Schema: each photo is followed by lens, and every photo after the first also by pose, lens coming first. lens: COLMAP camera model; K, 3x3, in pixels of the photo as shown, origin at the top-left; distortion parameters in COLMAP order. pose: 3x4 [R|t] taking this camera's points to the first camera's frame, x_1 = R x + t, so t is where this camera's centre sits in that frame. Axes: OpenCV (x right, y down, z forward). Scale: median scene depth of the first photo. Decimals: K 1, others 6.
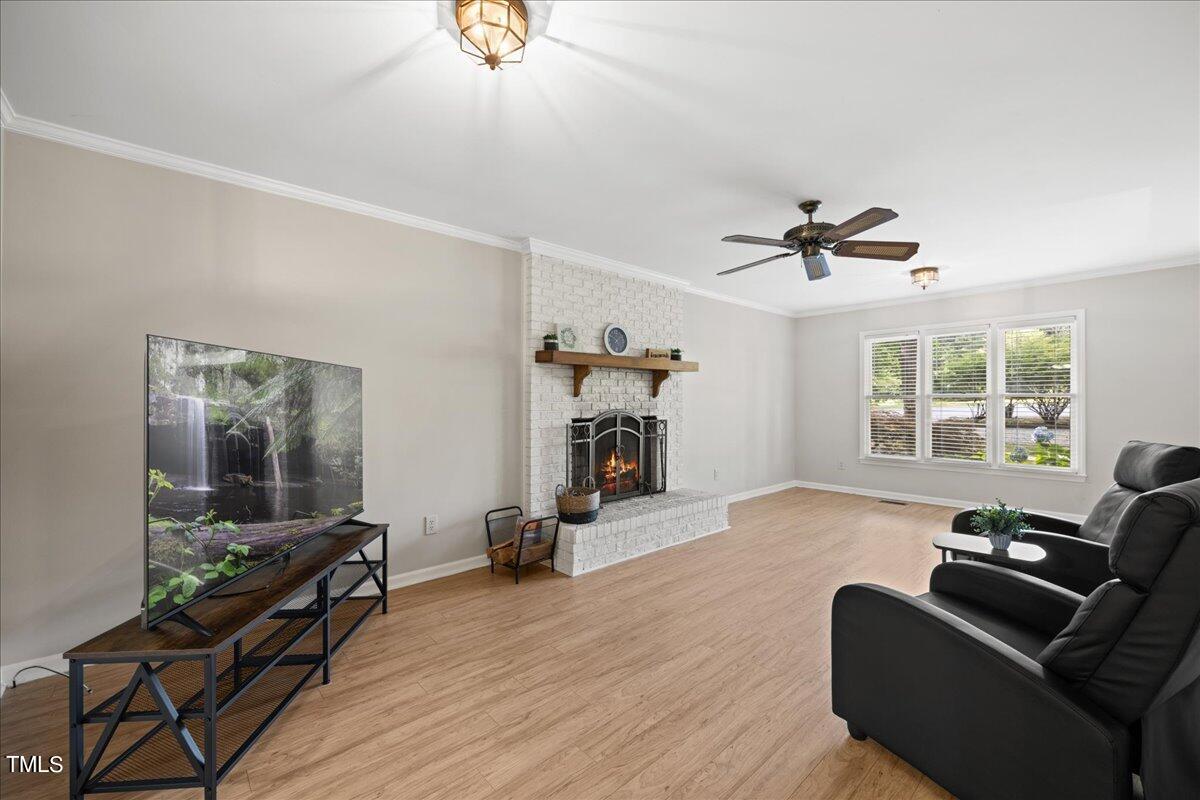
lens RADIAL K [[492.2, 0, 606.5], [0, 492.2, 398.3], [0, 0, 1]] dist [0.000396, -0.000013]
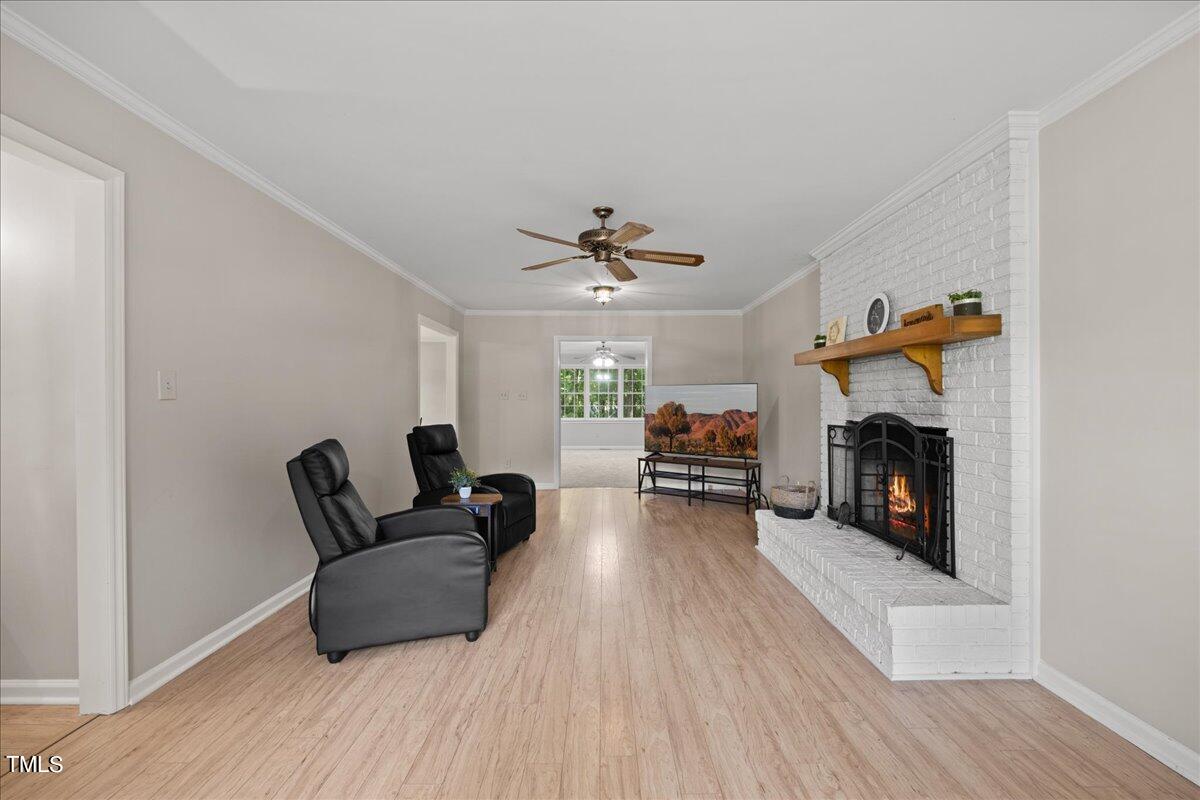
lens RADIAL K [[483.1, 0, 600.0], [0, 483.1, 400.0], [0, 0, 1]] dist [-0.004894, -0.000054]
pose [[-0.684998, 0.002112, -0.728542, 0.865213], [0.006335, 0.999975, -0.003058, 0.003852], [0.728518, -0.006710, -0.684994, 1.263208]]
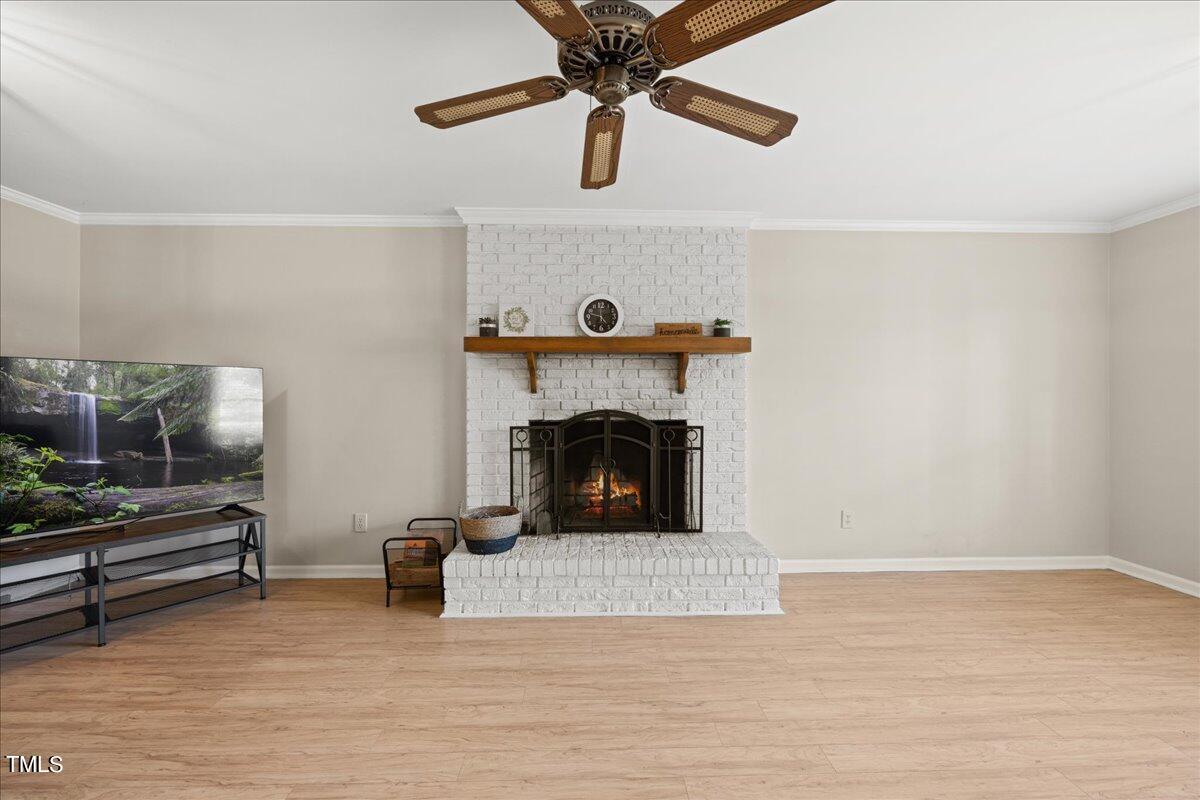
lens RADIAL K [[483.1, 0, 600.0], [0, 483.1, 400.0], [0, 0, 1]] dist [-0.004894, -0.000054]
pose [[0.754001, -0.000825, -0.656873, 0.527917], [0.001490, 0.999999, 0.000455, 0.008407], [0.656872, -0.001322, 0.754001, 0.479827]]
